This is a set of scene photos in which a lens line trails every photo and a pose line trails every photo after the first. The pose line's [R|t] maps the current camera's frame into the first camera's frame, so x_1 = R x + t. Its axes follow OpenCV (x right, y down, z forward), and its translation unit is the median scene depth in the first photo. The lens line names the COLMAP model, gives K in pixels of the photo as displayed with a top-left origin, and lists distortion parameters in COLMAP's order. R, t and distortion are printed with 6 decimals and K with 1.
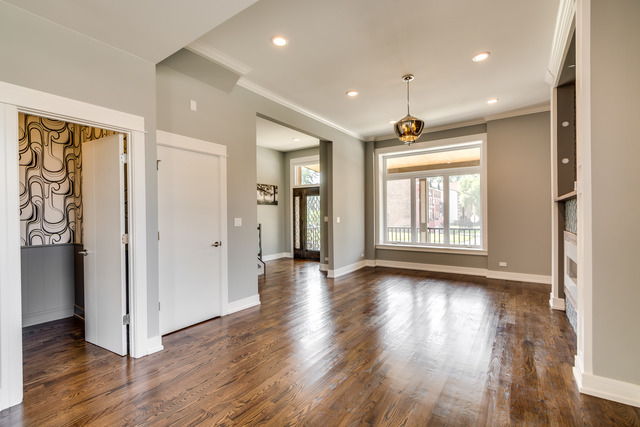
lens RADIAL K [[287.1, 0, 320.4], [0, 287.1, 214.1], [0, 0, 1]] dist [0.003386, -0.000405]
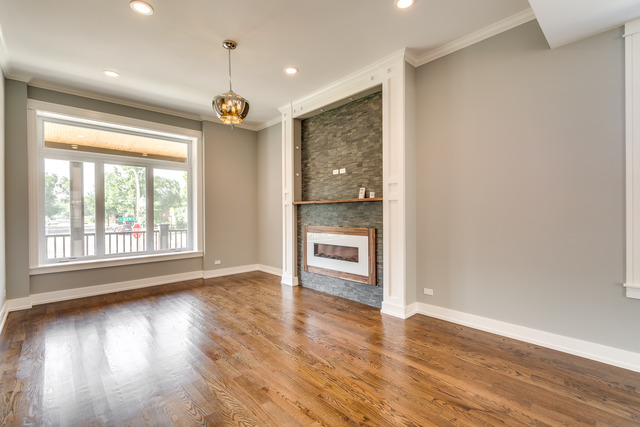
lens RADIAL K [[287.1, 0, 323.4], [0, 287.1, 214.1], [0, 0, 1]] dist [0.003386, -0.000405]
pose [[0.211438, 0.007009, 0.977366, -0.373332], [0.000824, 0.999973, -0.007350, 0.008849], [-0.977391, 0.002360, 0.211426, 0.495388]]
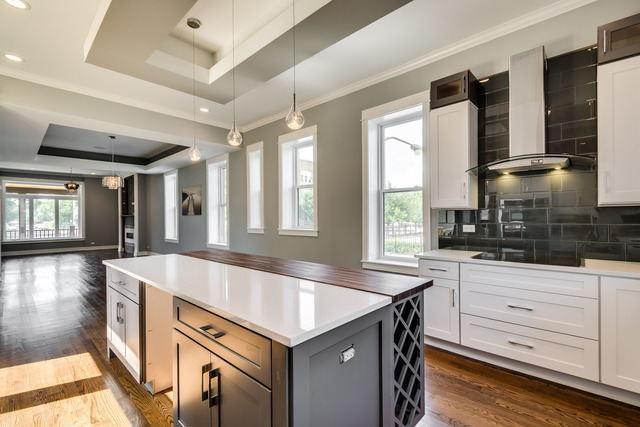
lens RADIAL K [[287.1, 0, 322.2], [0, 287.1, 219.0], [0, 0, 1]] dist [0.003386, -0.000405]
pose [[0.142422, 0.014426, 0.989701, -1.622161], [0.002746, 0.999884, -0.014969, 0.028132], [-0.989802, 0.004850, 0.142366, -1.324777]]
